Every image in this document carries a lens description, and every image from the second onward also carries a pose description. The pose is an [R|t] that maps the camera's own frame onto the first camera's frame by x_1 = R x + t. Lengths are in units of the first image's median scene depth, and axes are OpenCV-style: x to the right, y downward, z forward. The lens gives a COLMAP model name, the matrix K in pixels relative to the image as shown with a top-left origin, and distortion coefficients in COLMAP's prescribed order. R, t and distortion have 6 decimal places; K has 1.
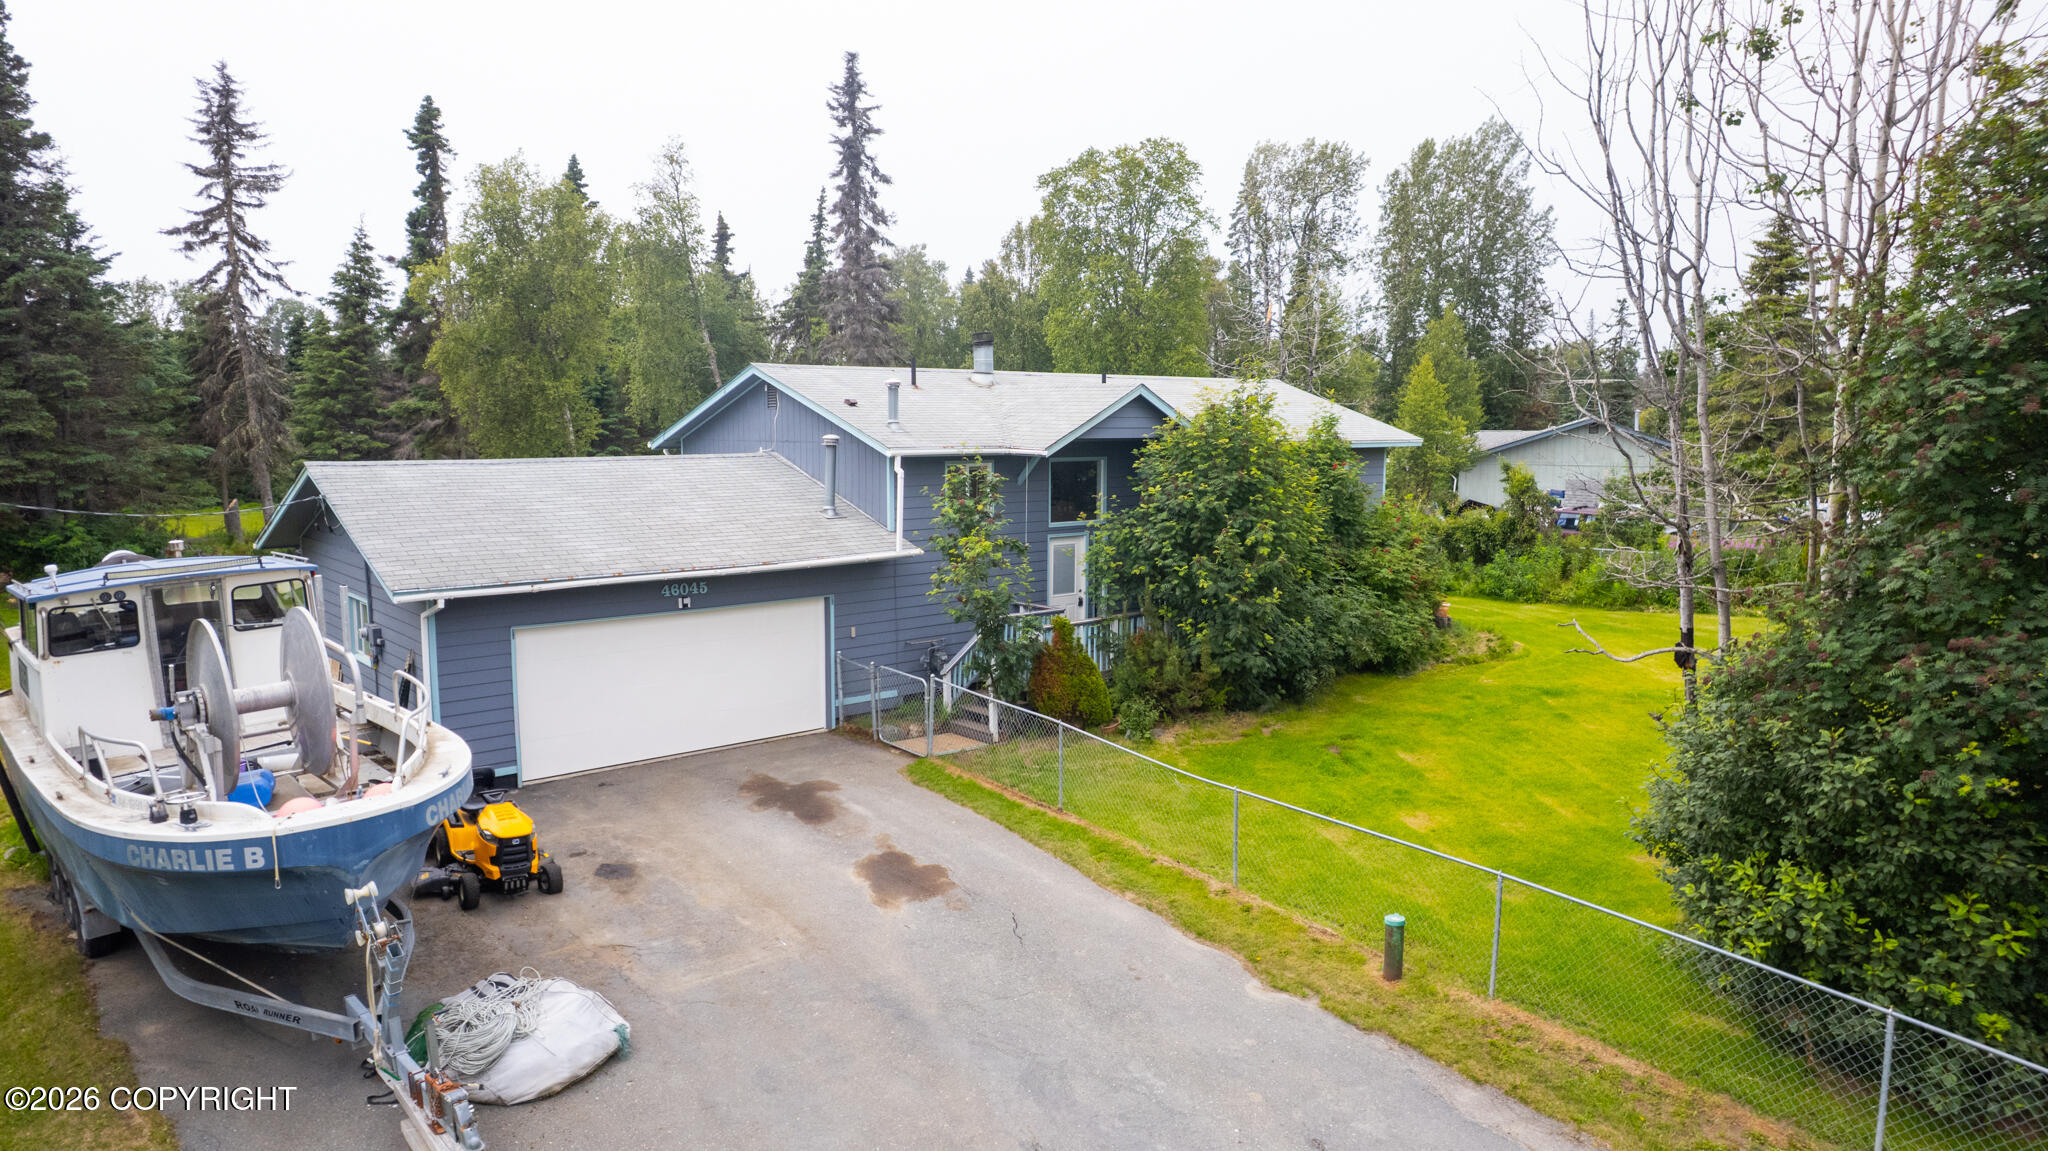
lens RADIAL K [[1308.0, 0, 1024.6], [0, 1308.0, 585.7], [0, 0, 1]] dist [-0.084634, 0.073827]
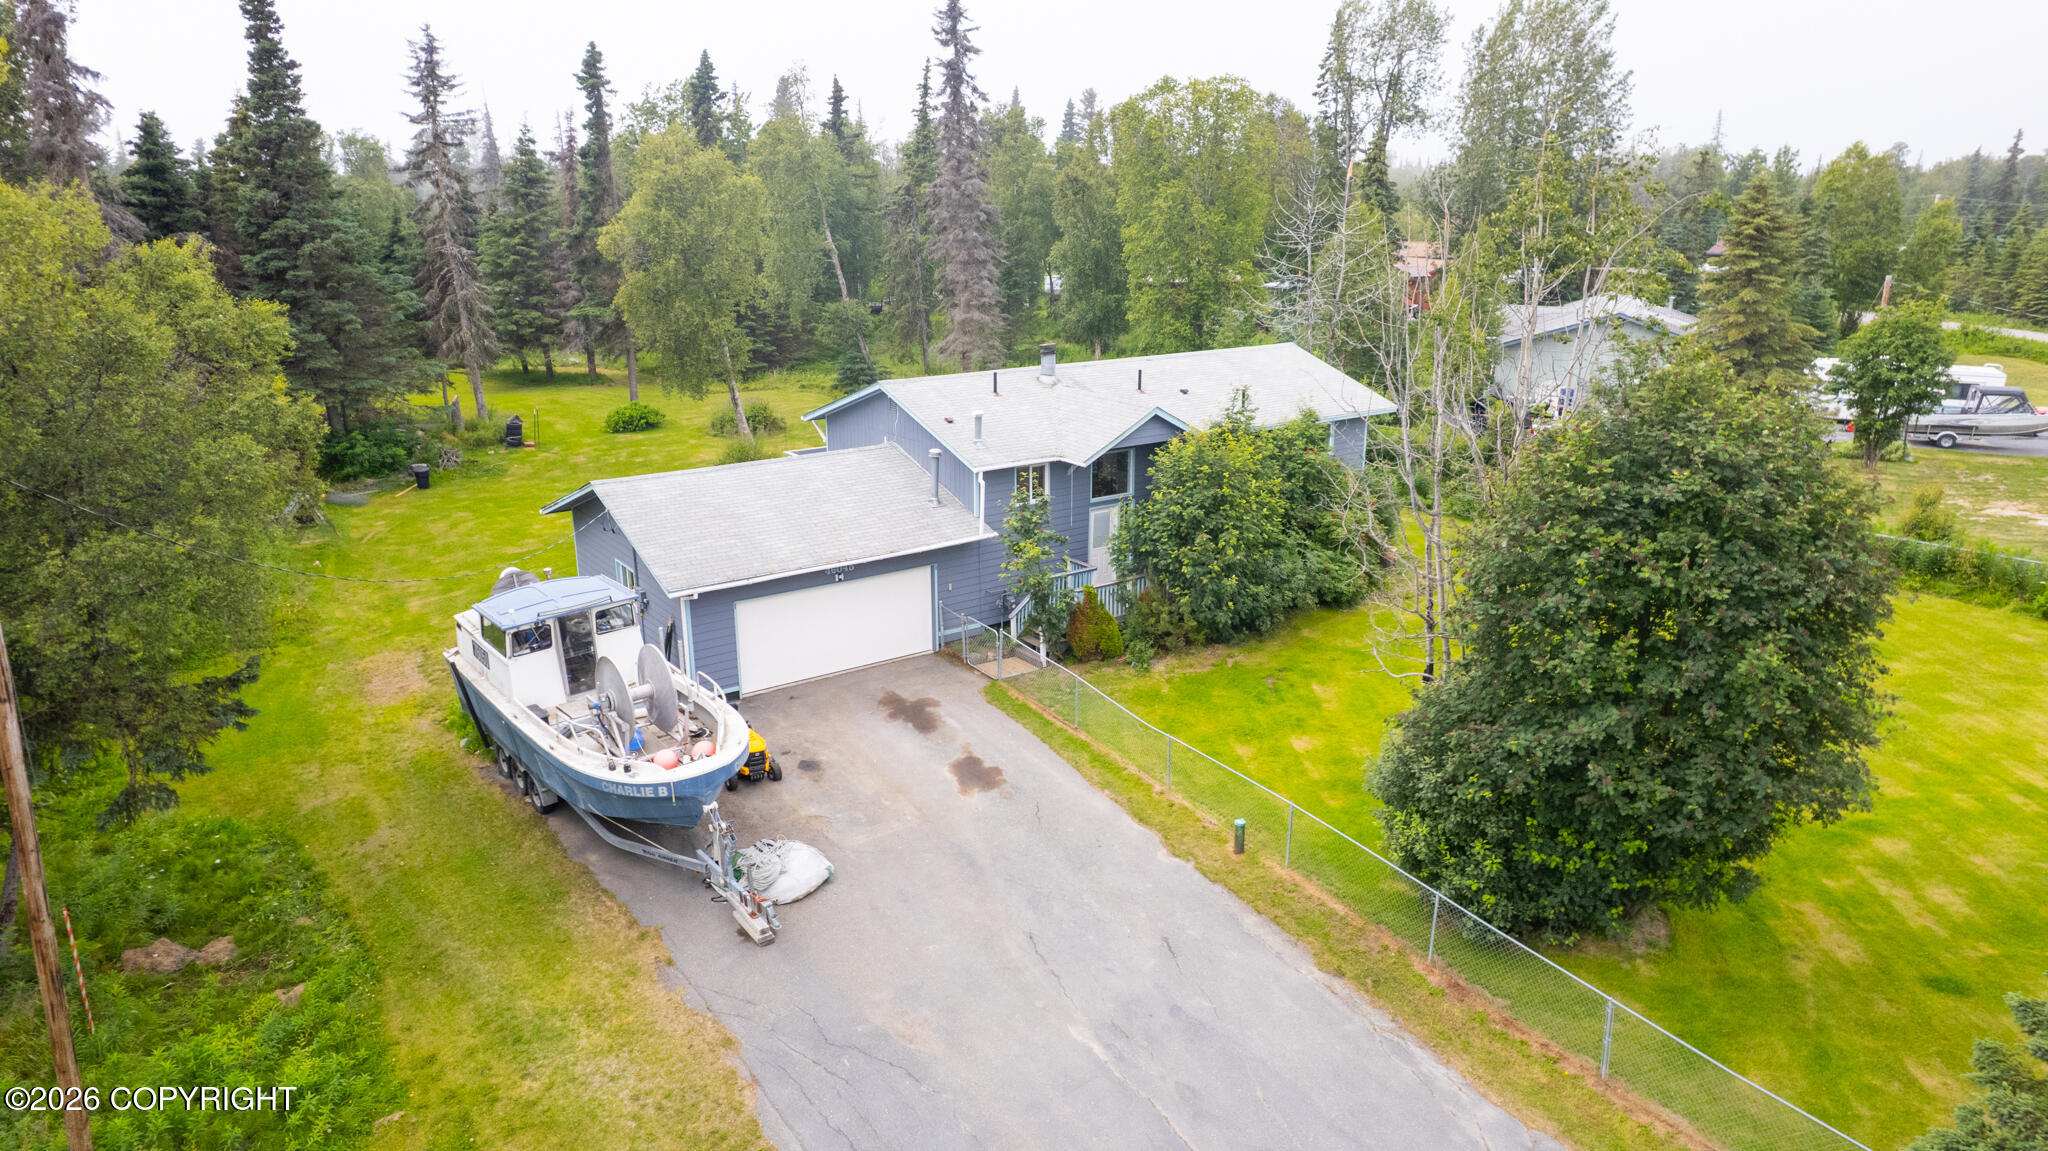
lens RADIAL K [[1316.5, 0, 1023.9], [0, 1316.5, 582.6], [0, 0, 1]] dist [-0.063604, 0.000706]
pose [[0.996495, 0.023559, -0.080271, 0.073019], [-0.009678, 0.985549, 0.169113, -0.228941], [0.083095, -0.167744, 0.982322, -0.467464]]
